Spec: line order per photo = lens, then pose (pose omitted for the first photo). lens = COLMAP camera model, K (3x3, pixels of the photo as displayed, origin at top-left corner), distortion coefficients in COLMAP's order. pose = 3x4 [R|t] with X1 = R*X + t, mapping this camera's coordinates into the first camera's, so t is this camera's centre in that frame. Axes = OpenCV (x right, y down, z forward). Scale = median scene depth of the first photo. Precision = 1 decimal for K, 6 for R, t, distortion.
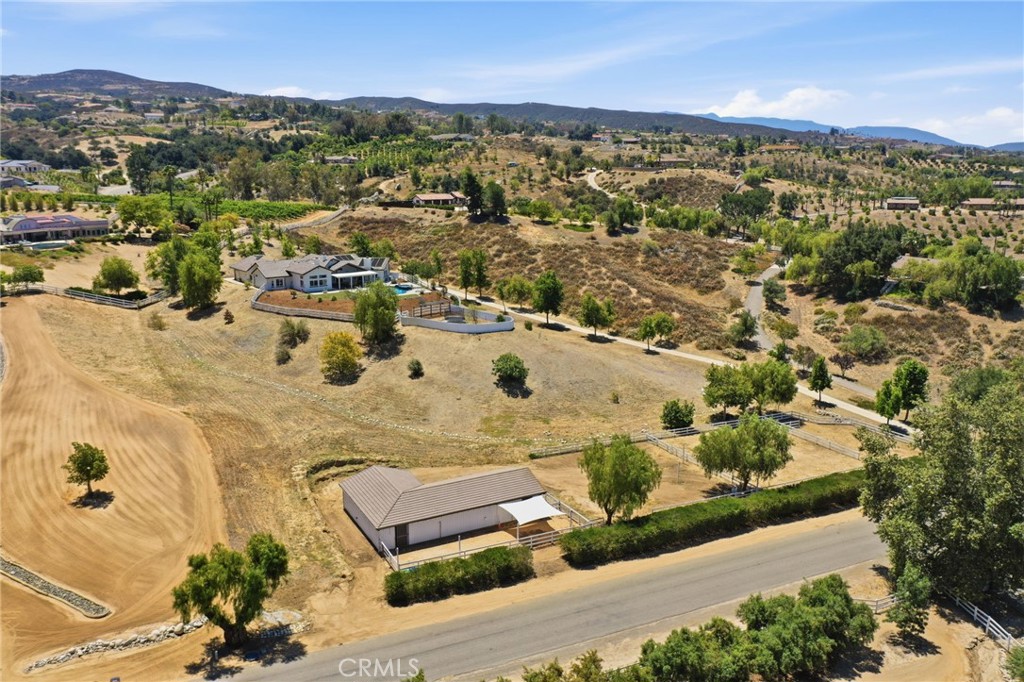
lens RADIAL K [[805.1, 0, 513.0], [0, 805.1, 340.1], [0, 0, 1]] dist [0.012400, -0.003941]
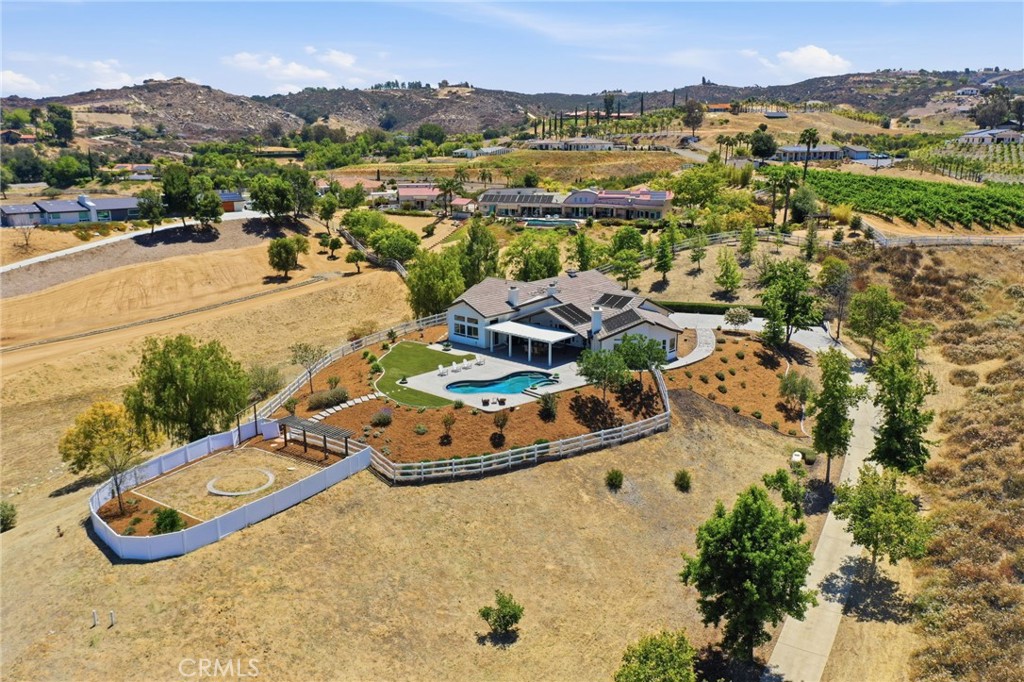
lens RADIAL K [[805.1, 0, 512.6], [0, 805.1, 343.9], [0, 0, 1]] dist [0.012400, -0.003941]
pose [[0.178194, 0.239499, -0.954404, 0.231221], [-0.211114, 0.956646, 0.200645, -0.141840], [0.961082, 0.165735, 0.221030, 0.719213]]
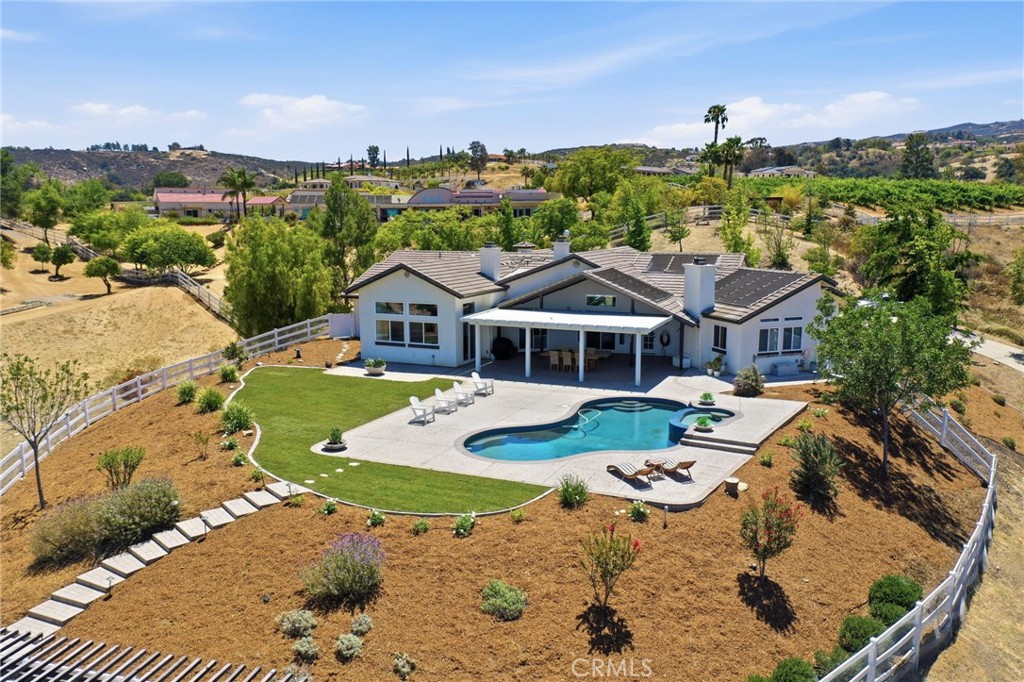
lens RADIAL K [[805.1, 0, 508.6], [0, 805.1, 343.6], [0, 0, 1]] dist [0.012400, -0.003941]
pose [[0.468464, 0.135993, -0.872954, -0.001392], [-0.186739, 0.981000, 0.052613, -0.068844], [0.863522, 0.138368, 0.484958, 0.714353]]
